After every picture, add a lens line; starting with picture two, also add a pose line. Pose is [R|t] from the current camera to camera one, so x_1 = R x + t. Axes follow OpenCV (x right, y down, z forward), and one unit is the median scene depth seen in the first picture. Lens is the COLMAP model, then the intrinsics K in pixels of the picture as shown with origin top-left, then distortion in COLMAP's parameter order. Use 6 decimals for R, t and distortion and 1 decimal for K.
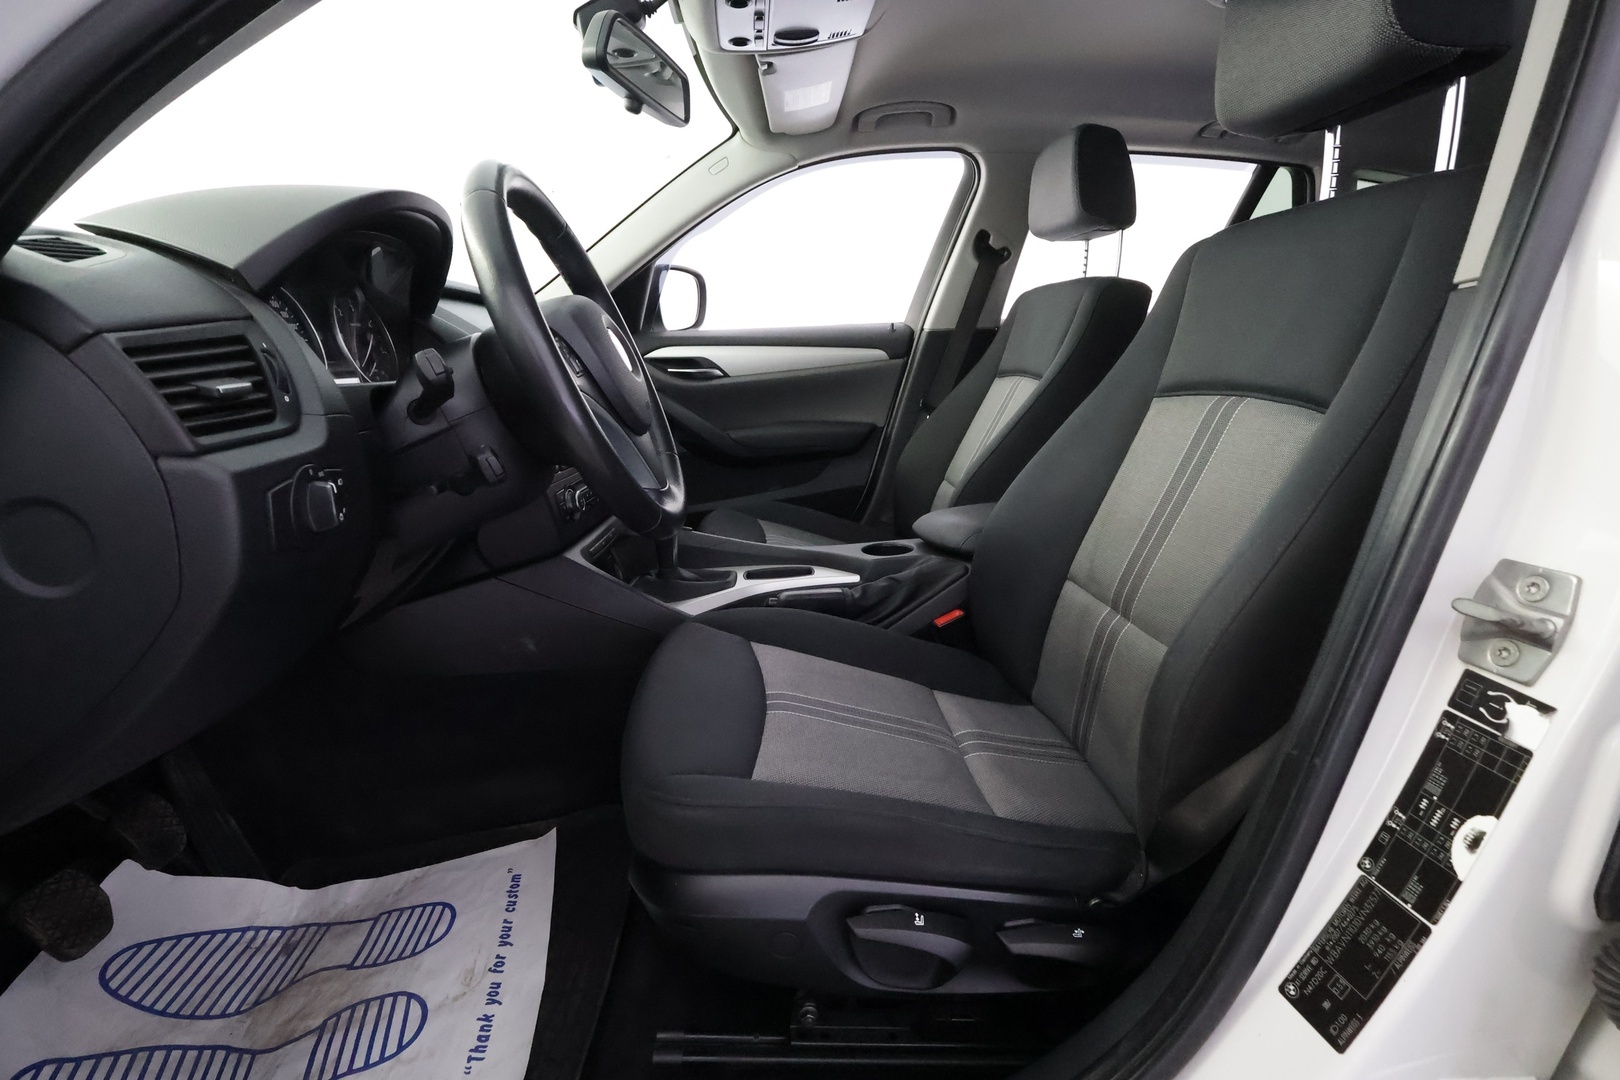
lens RADIAL K [[735.5, 0, 810.0], [0, 735.5, 540.0], [0, 0, 1]] dist [-0.002603, 0.000099]
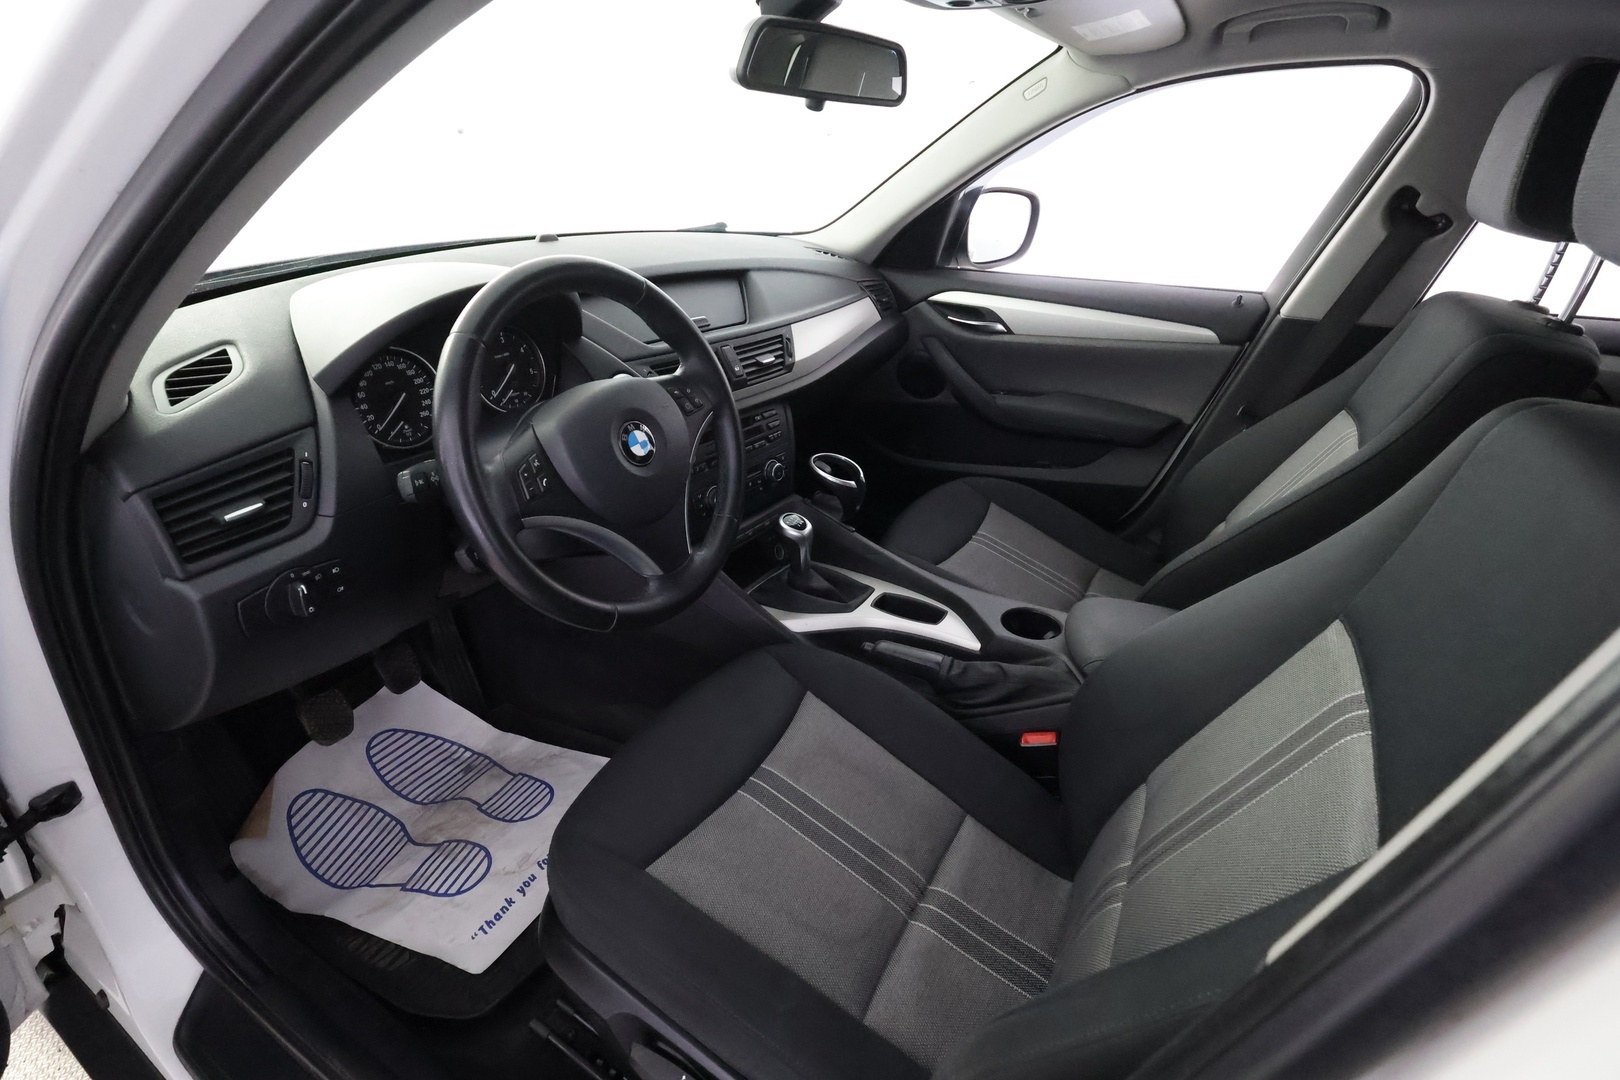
lens RADIAL K [[735.5, 0, 810.0], [0, 735.5, 540.0], [0, 0, 1]] dist [-0.002603, 0.000099]
pose [[0.829525, 0.297969, -0.472338, 0.240531], [-0.190907, 0.946115, 0.261574, -0.229496], [0.524827, -0.126809, 0.841710, 0.126319]]
